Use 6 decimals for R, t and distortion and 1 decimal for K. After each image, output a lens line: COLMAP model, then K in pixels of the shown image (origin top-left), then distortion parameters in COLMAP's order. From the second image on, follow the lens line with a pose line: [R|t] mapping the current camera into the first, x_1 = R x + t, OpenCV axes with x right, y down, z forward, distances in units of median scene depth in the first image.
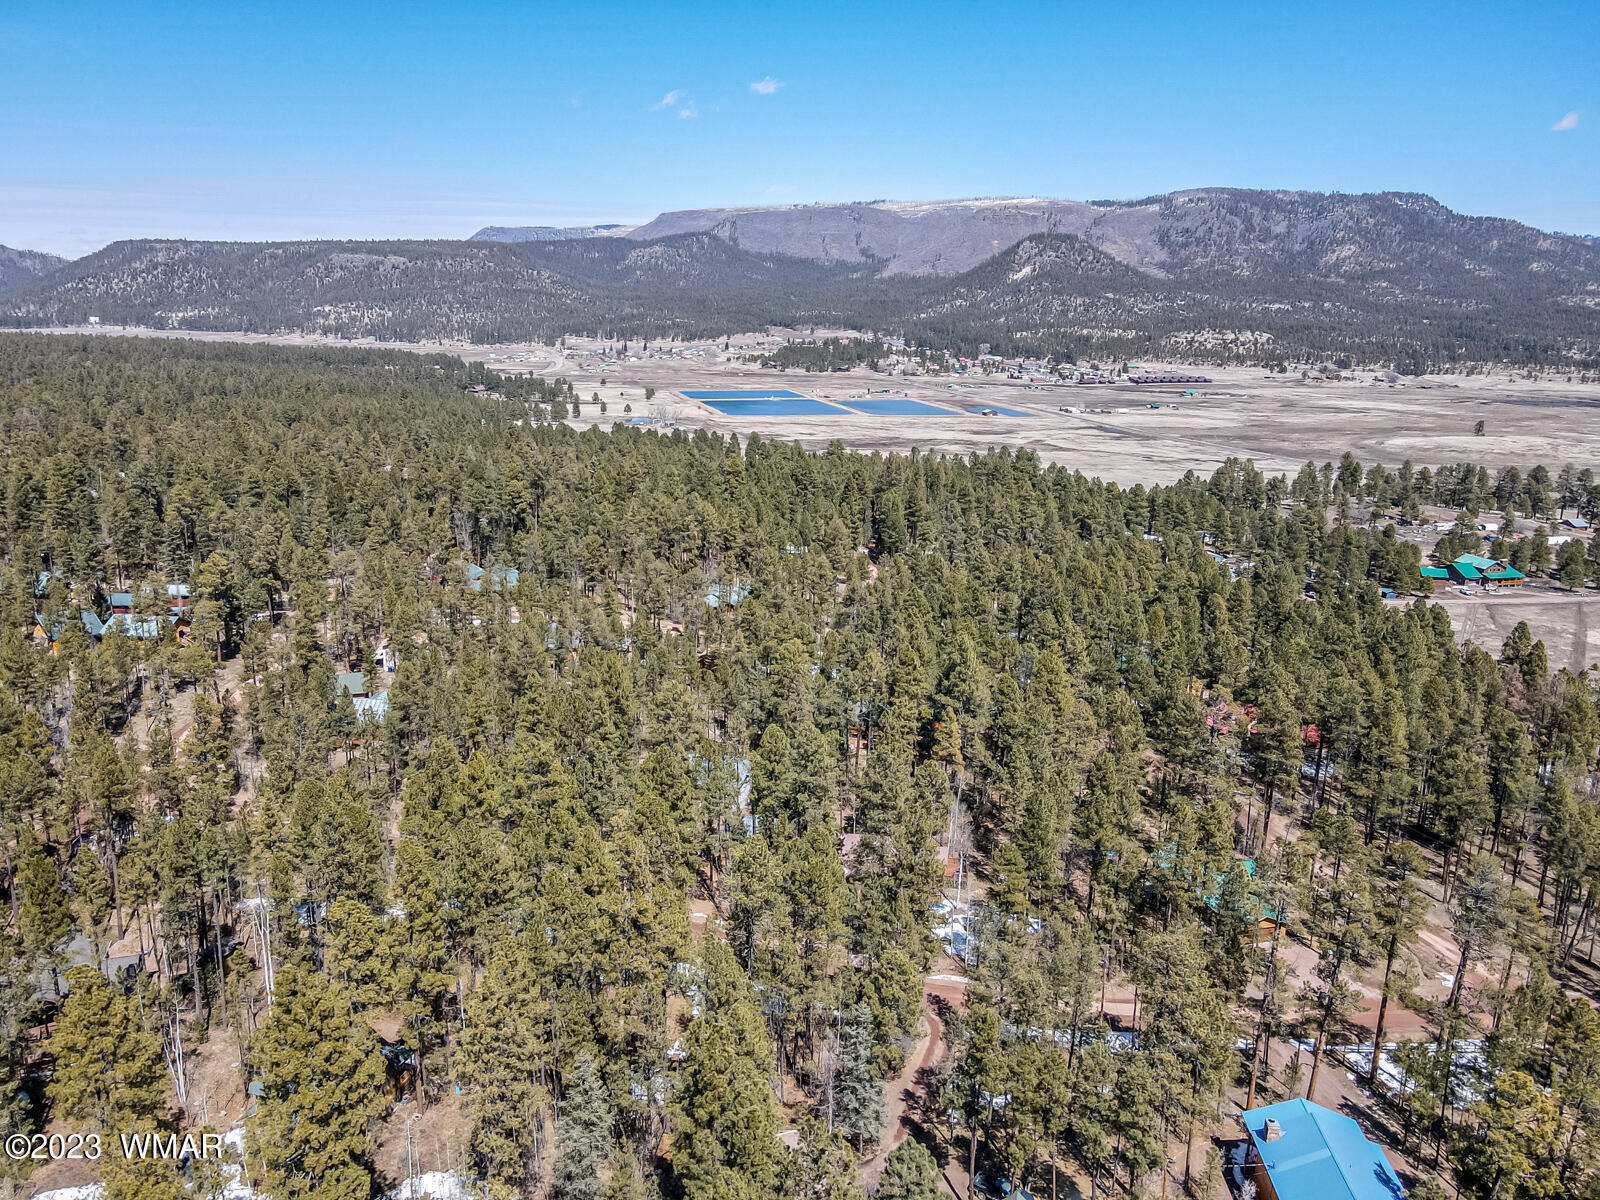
lens RADIAL K [[1166.4, 0, 800.0], [0, 1166.4, 600.0], [0, 0, 1]] dist [0.052358, -0.054675]
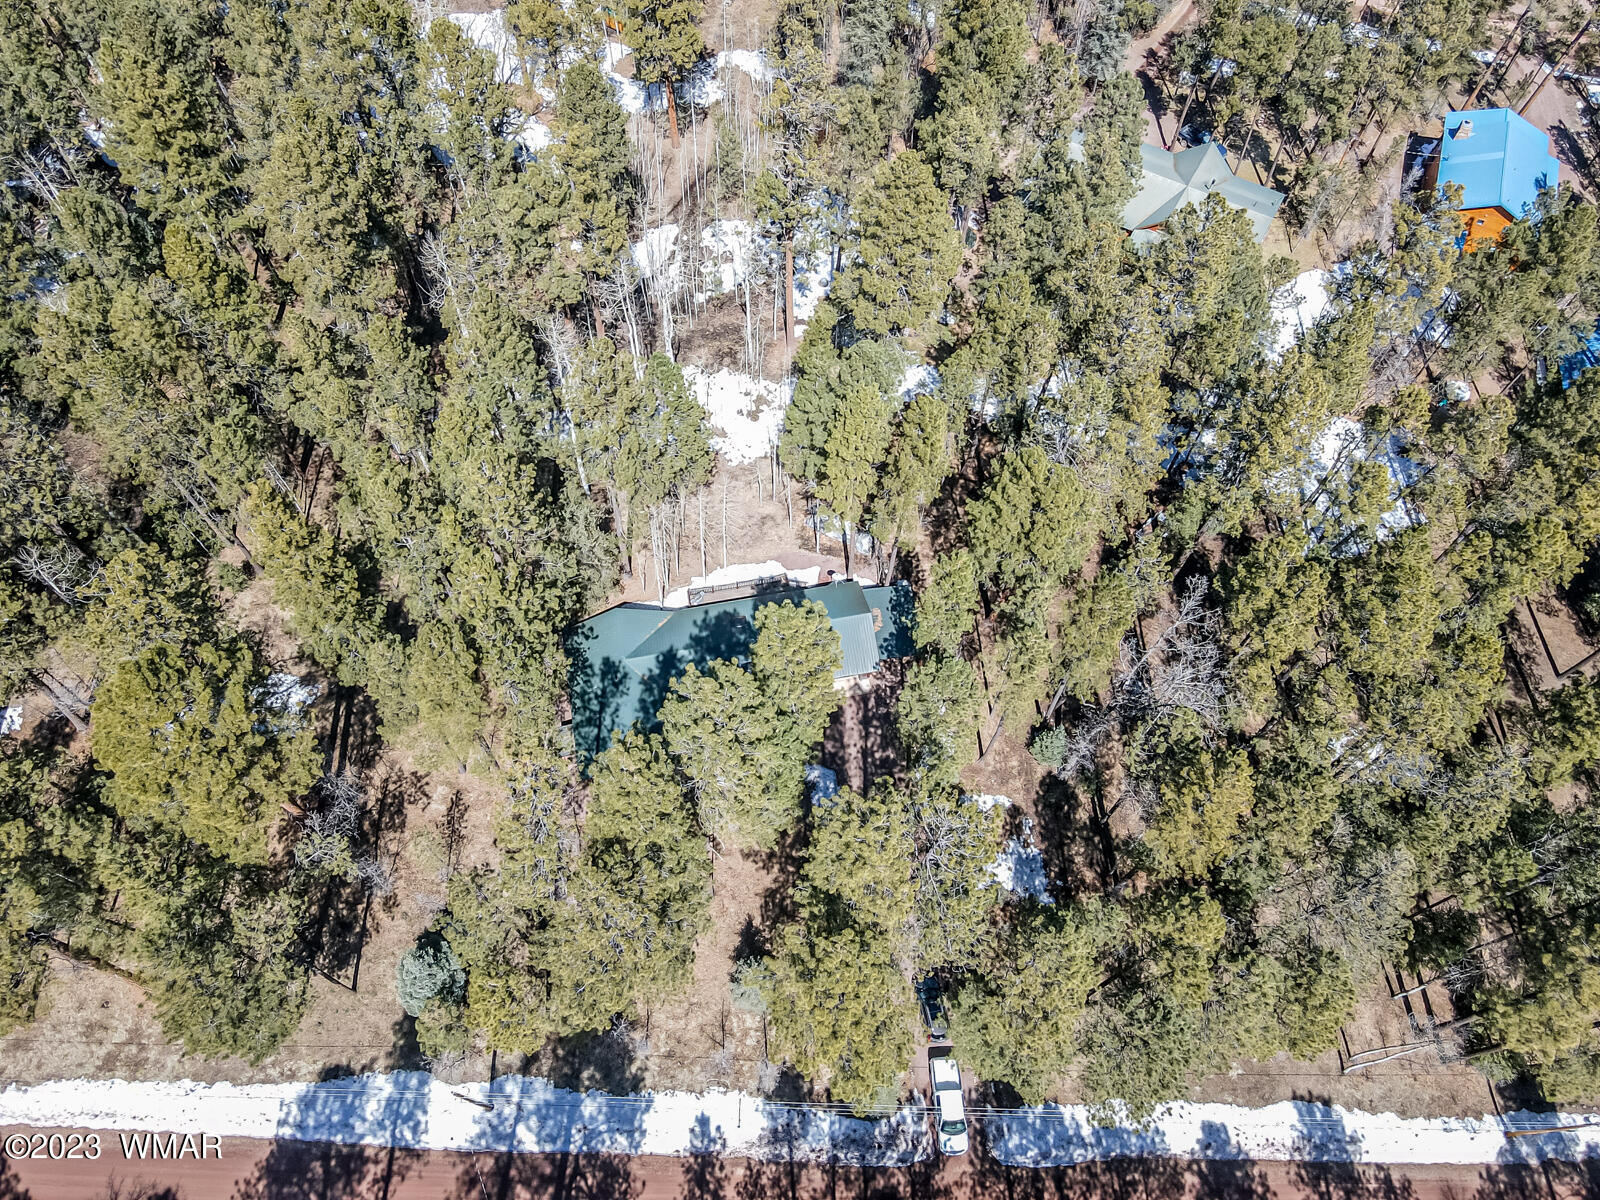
lens RADIAL K [[1166.4, 0, 800.0], [0, 1166.4, 600.0], [0, 0, 1]] dist [0.052358, -0.054675]
pose [[0.967678, 0.221426, -0.120707, 0.024143], [-0.059302, 0.665005, 0.744480, -0.054310], [0.245118, -0.713259, 0.656642, -0.217120]]
